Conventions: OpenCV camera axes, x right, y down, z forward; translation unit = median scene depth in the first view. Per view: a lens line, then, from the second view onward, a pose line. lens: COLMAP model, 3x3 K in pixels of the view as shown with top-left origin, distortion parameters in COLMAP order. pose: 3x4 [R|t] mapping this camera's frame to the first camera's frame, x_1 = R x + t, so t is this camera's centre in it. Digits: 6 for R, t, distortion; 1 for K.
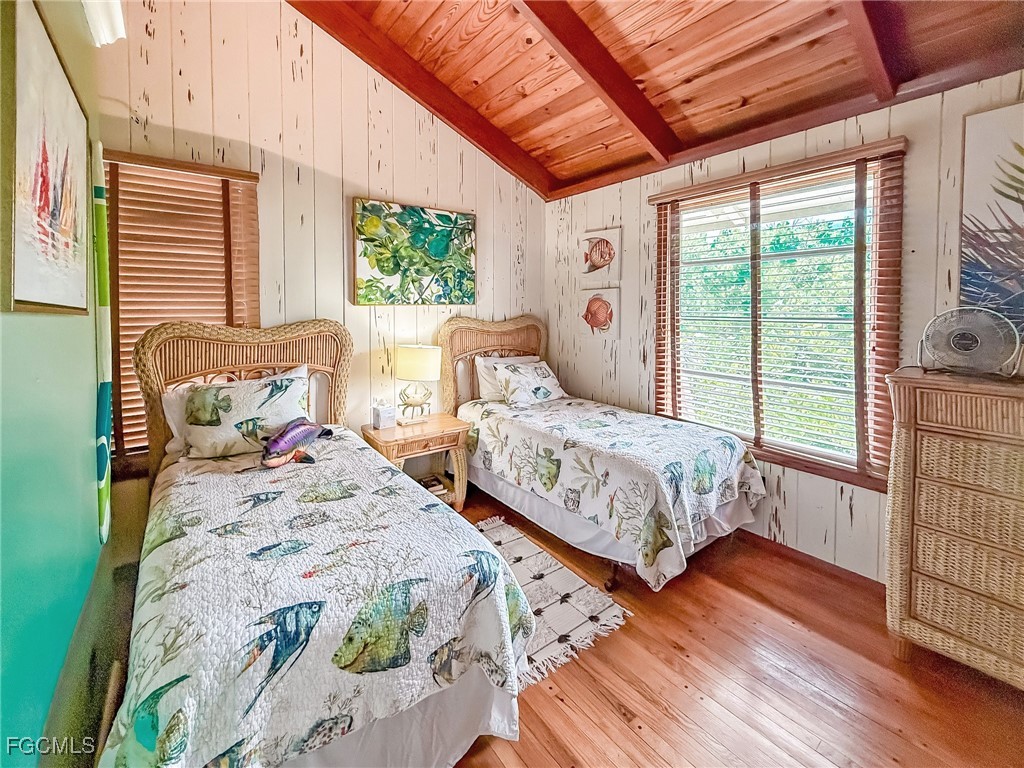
lens RADIAL K [[432.6, 0, 497.9], [0, 432.6, 319.2], [0, 0, 1]] dist [0.000894, -0.000186]
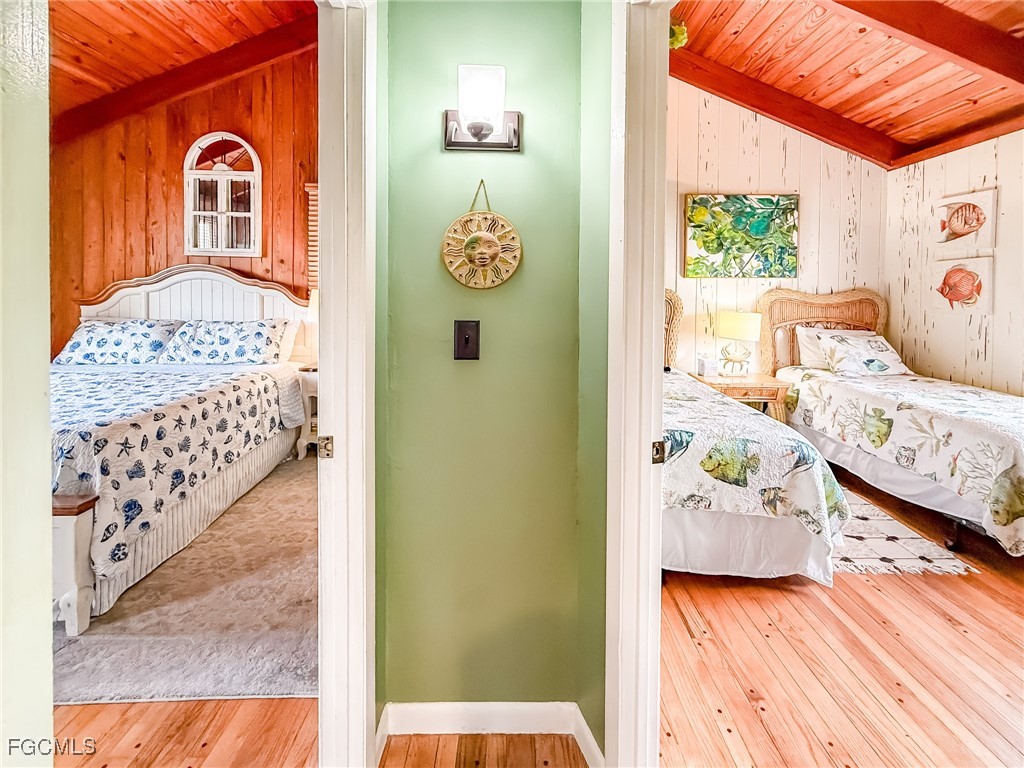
lens RADIAL K [[432.6, 0, 506.0], [0, 432.6, 297.1], [0, 0, 1]] dist [0.000894, -0.000186]
pose [[0.802449, 0.014392, -0.596547, 0.011470], [-0.025379, 0.999628, -0.010022, 0.052342], [0.596181, 0.023182, 0.802515, -0.355006]]
